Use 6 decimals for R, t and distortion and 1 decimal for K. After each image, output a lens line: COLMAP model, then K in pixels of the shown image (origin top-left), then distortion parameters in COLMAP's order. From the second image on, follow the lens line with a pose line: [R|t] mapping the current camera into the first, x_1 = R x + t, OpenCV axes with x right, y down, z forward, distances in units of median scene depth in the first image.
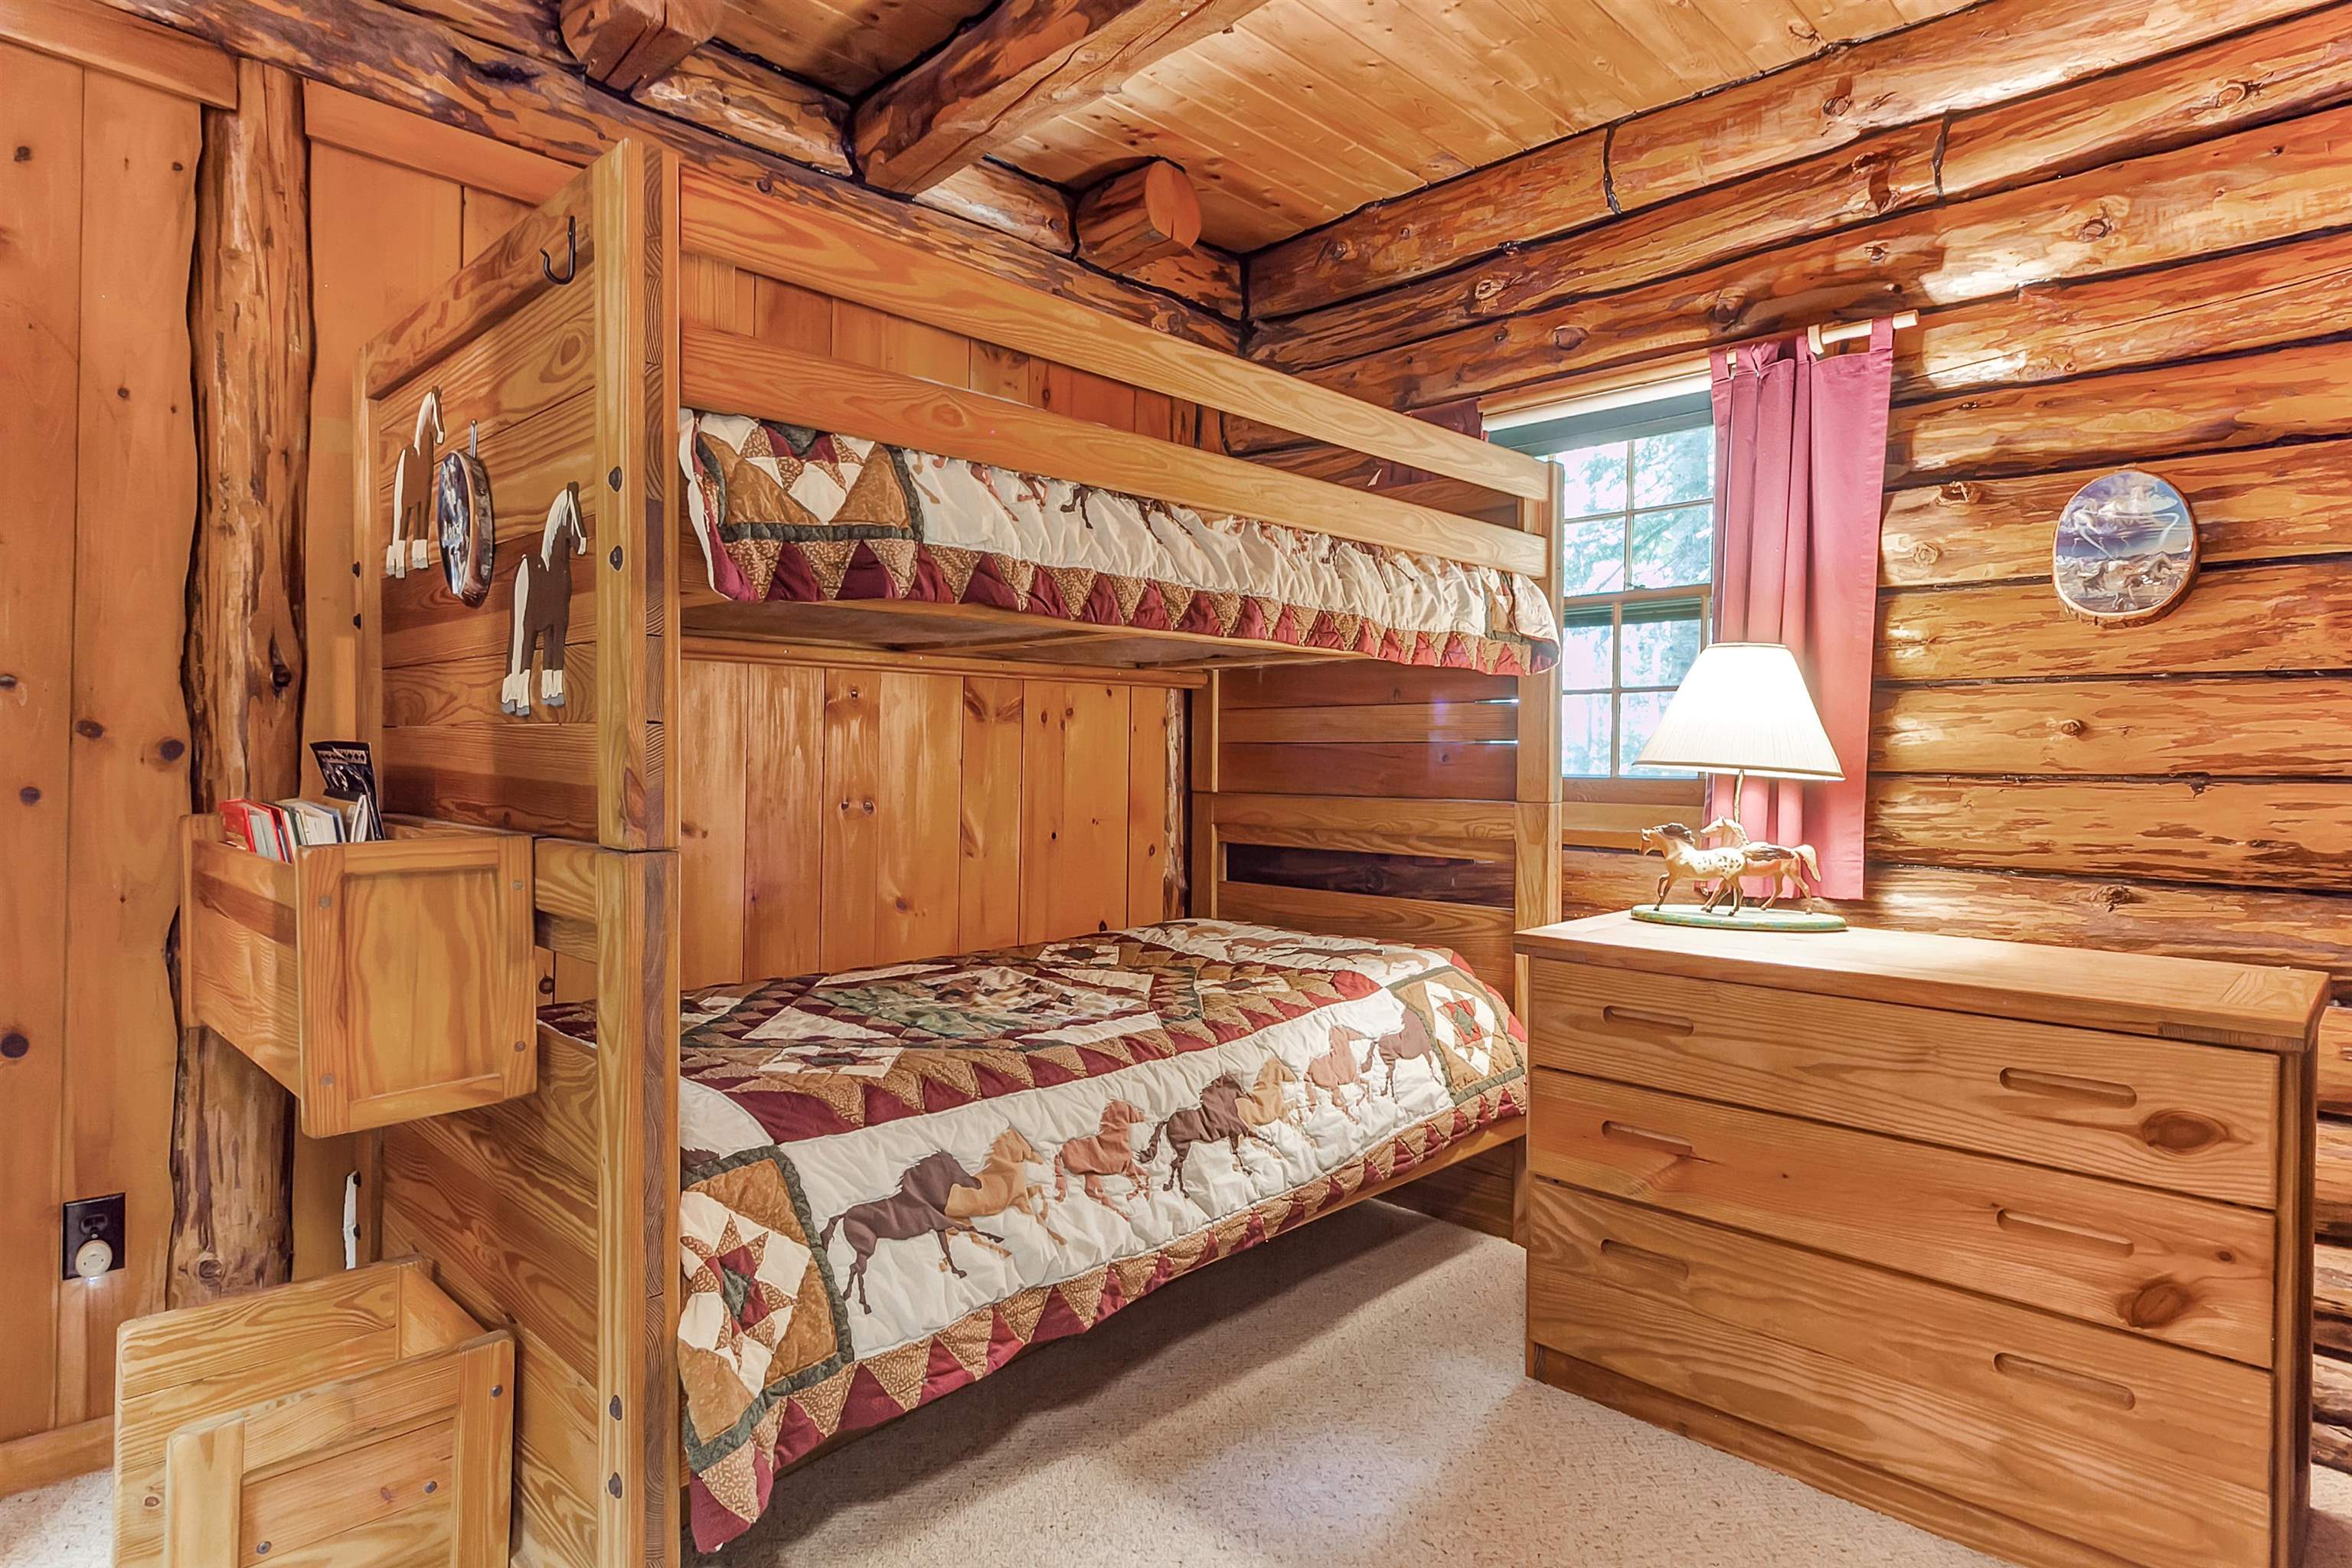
lens RADIAL K [[1271.0, 0, 1175.1], [0, 1271.0, 781.2], [0, 0, 1]] dist [0.004556, -0.000079]
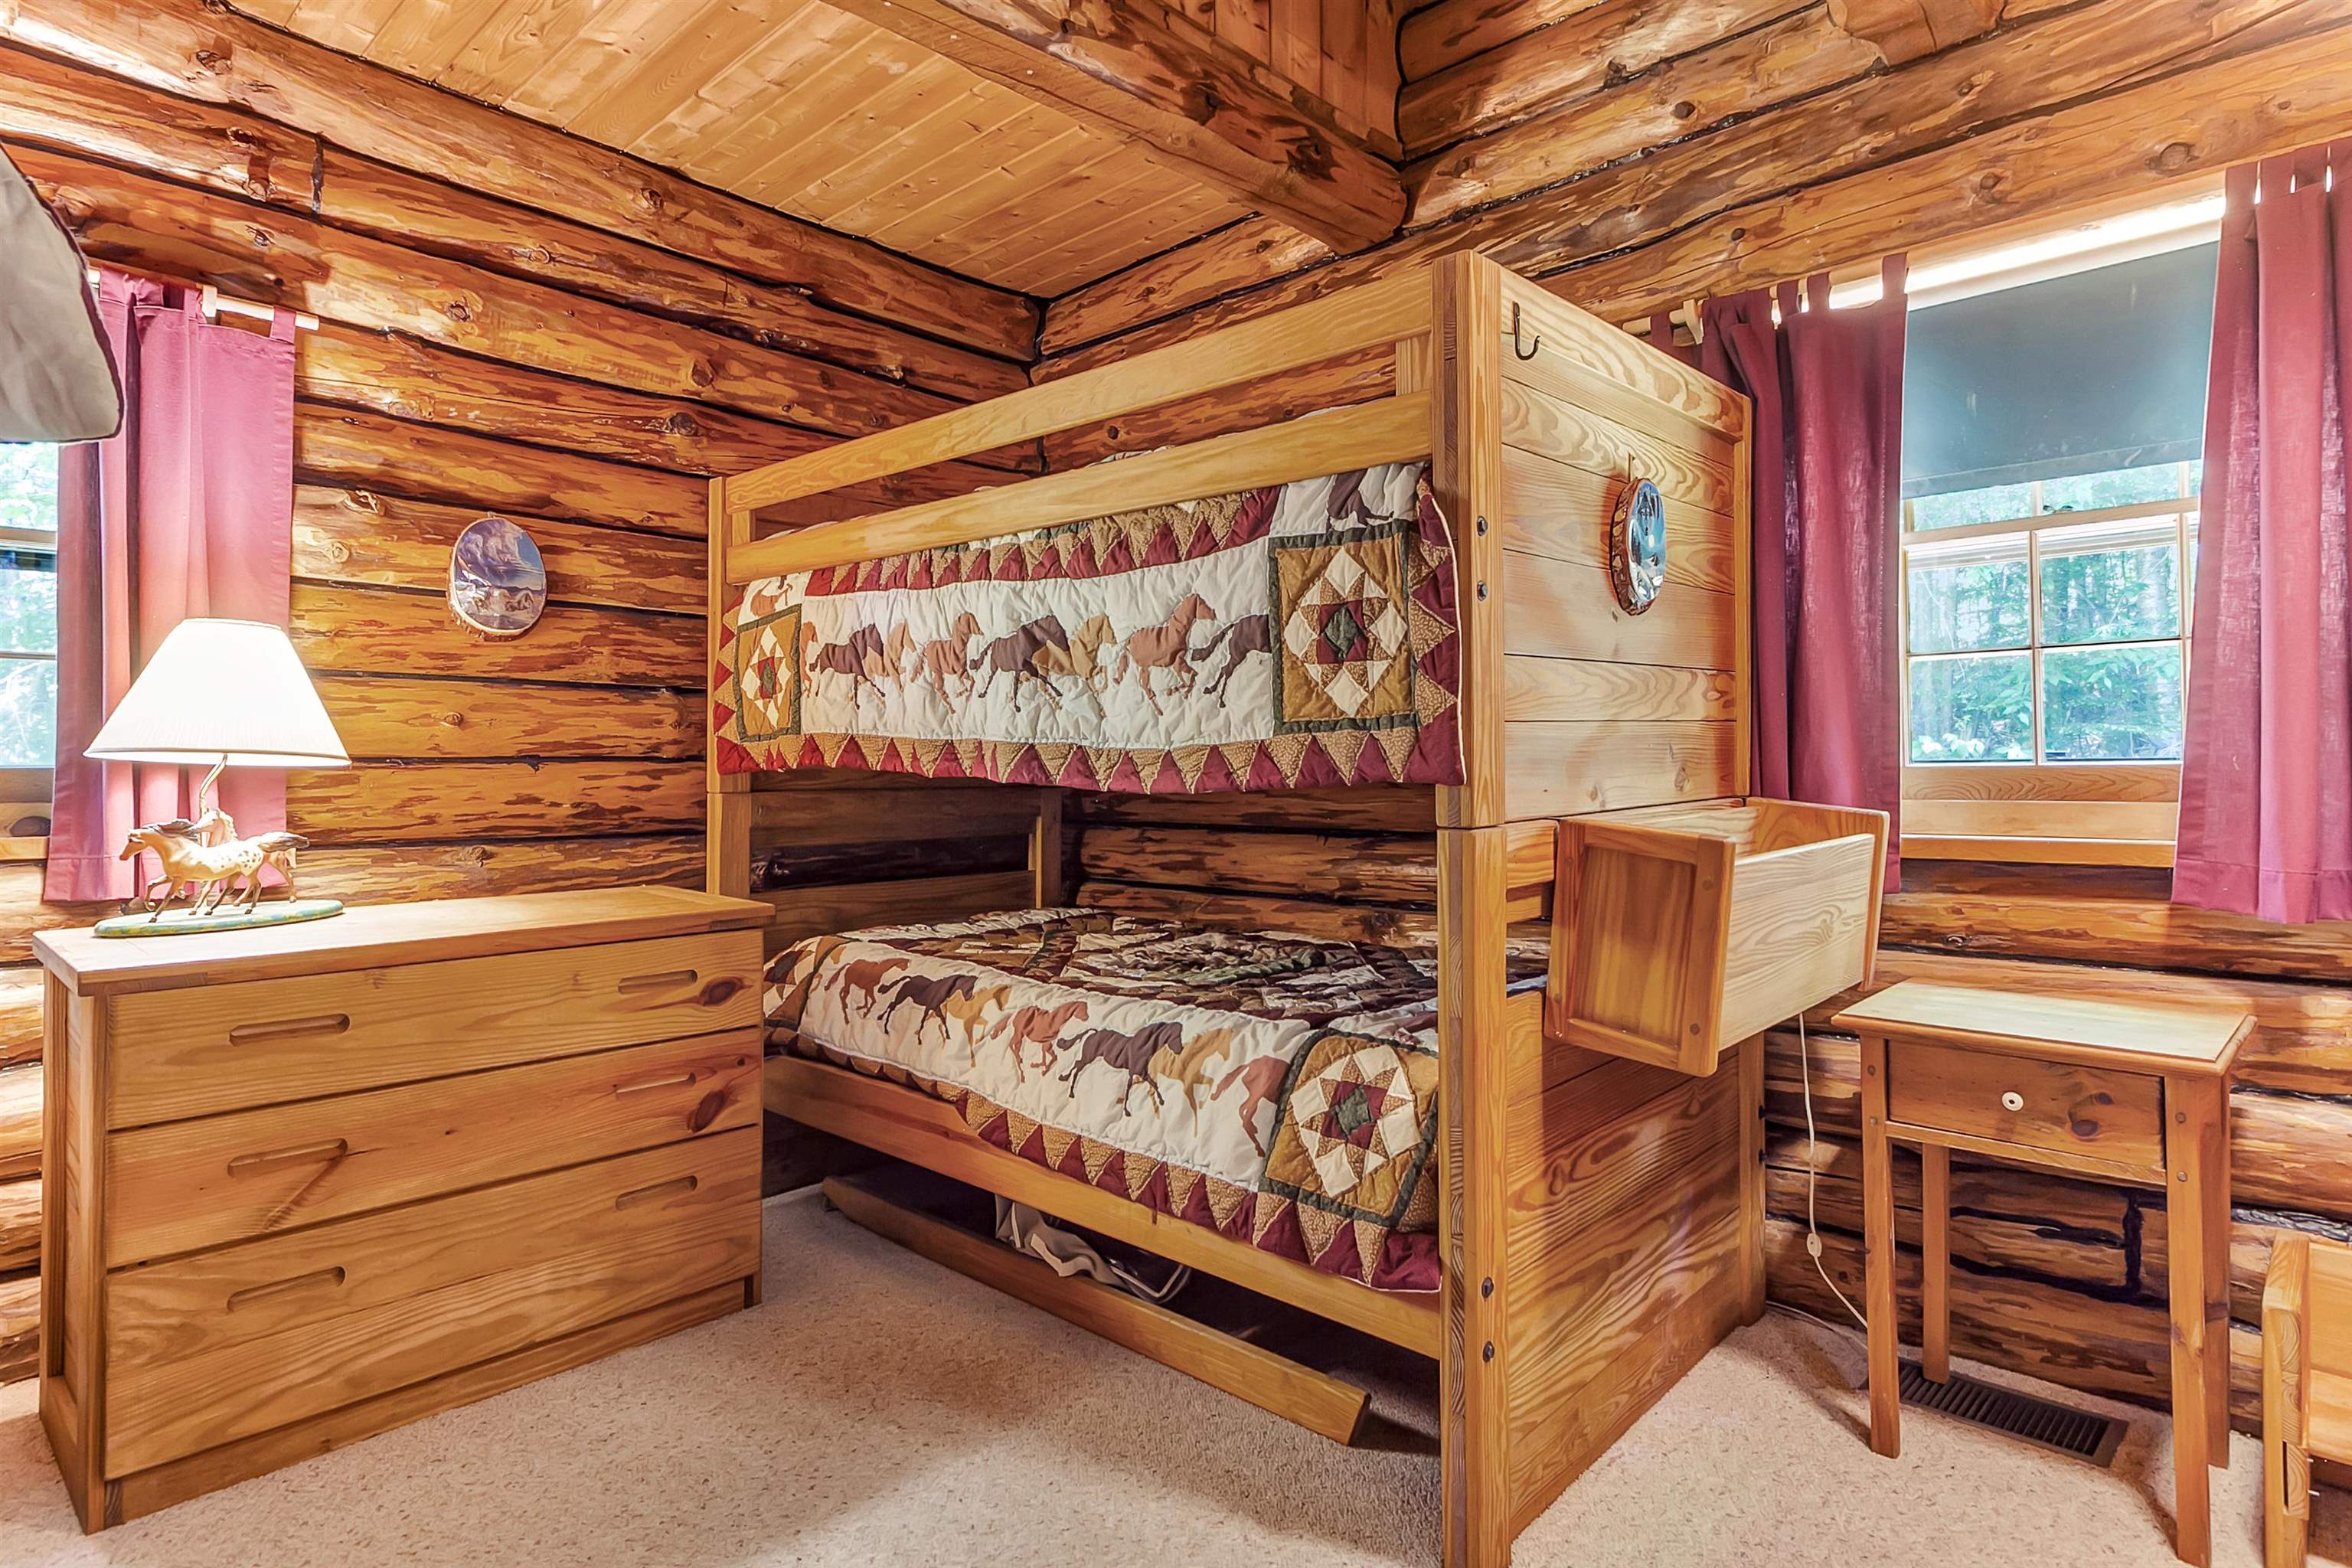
lens RADIAL K [[1271.0, 0, 1199.0], [0, 1271.0, 755.4], [0, 0, 1]] dist [0.004556, -0.000079]
pose [[-0.046310, -0.011319, 0.998863, -0.526046], [0.012543, 0.999850, 0.011911, -0.012547], [-0.998848, 0.013080, -0.046161, 0.343547]]
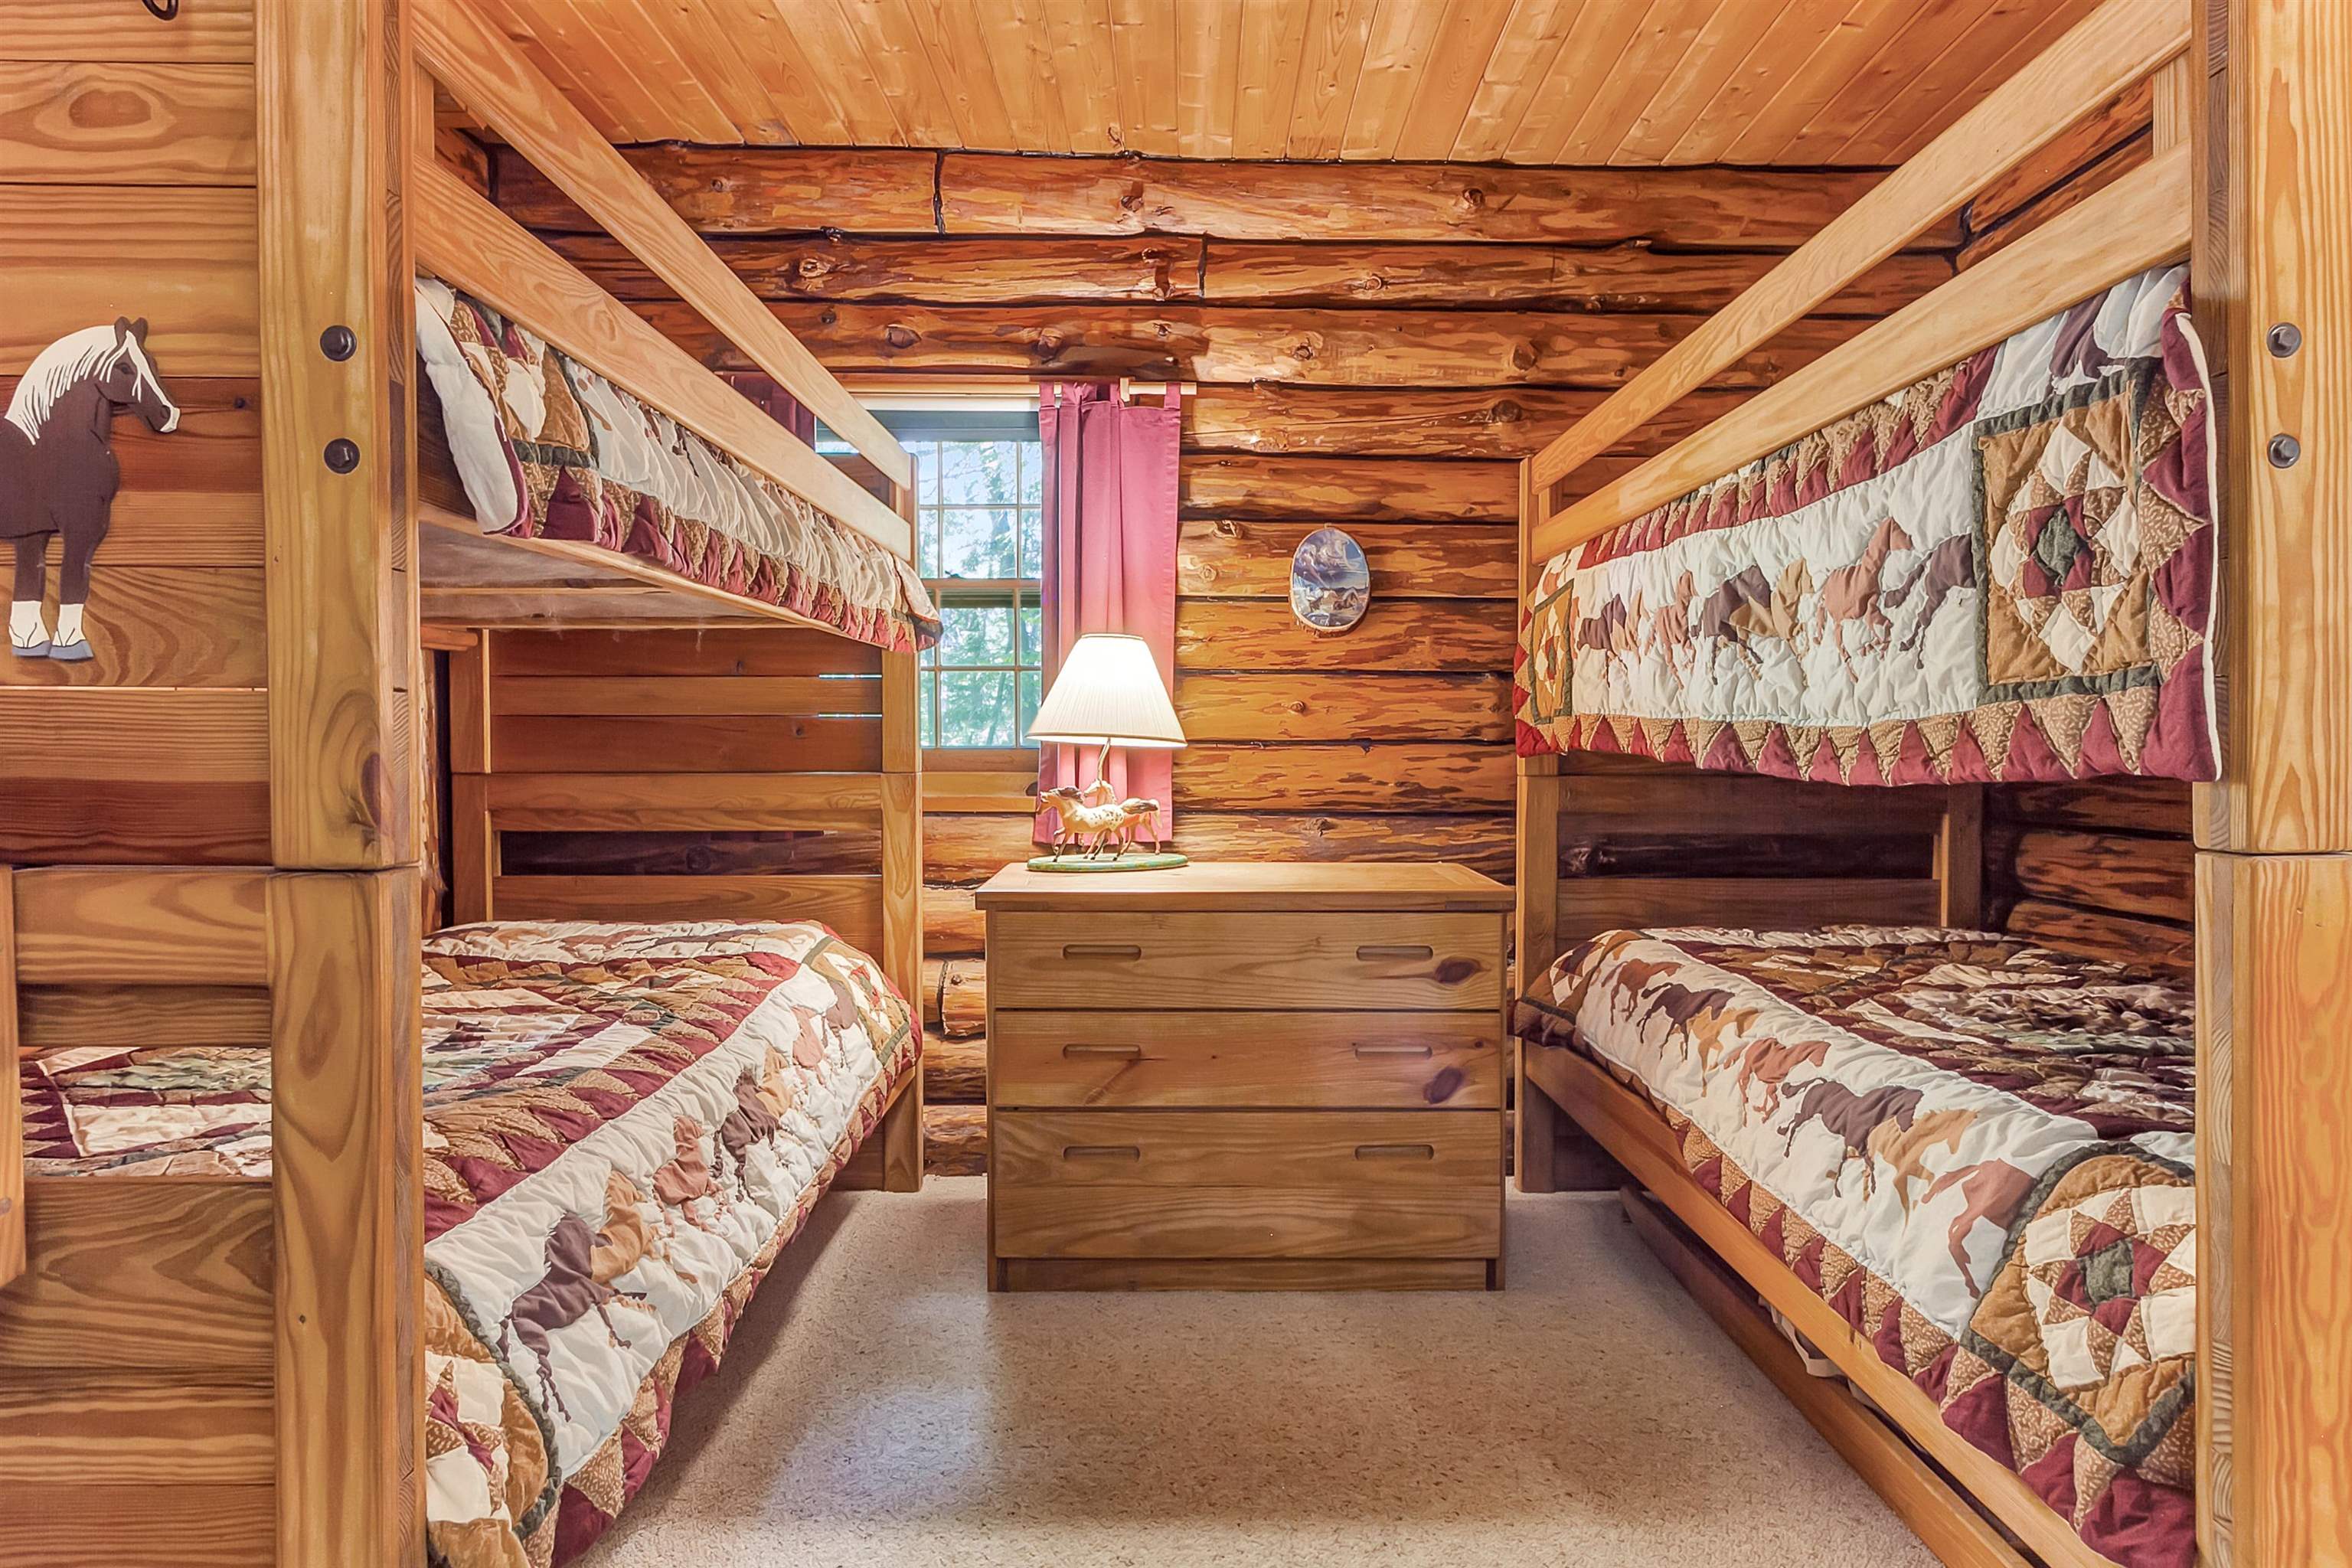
lens RADIAL K [[1271.0, 0, 1185.0], [0, 1271.0, 763.7], [0, 0, 1]] dist [0.004556, -0.000079]
pose [[0.704367, -0.024657, 0.709407, -0.368768], [0.018561, 0.999695, 0.016318, -0.004618], [-0.709593, 0.001674, 0.704610, 0.102272]]
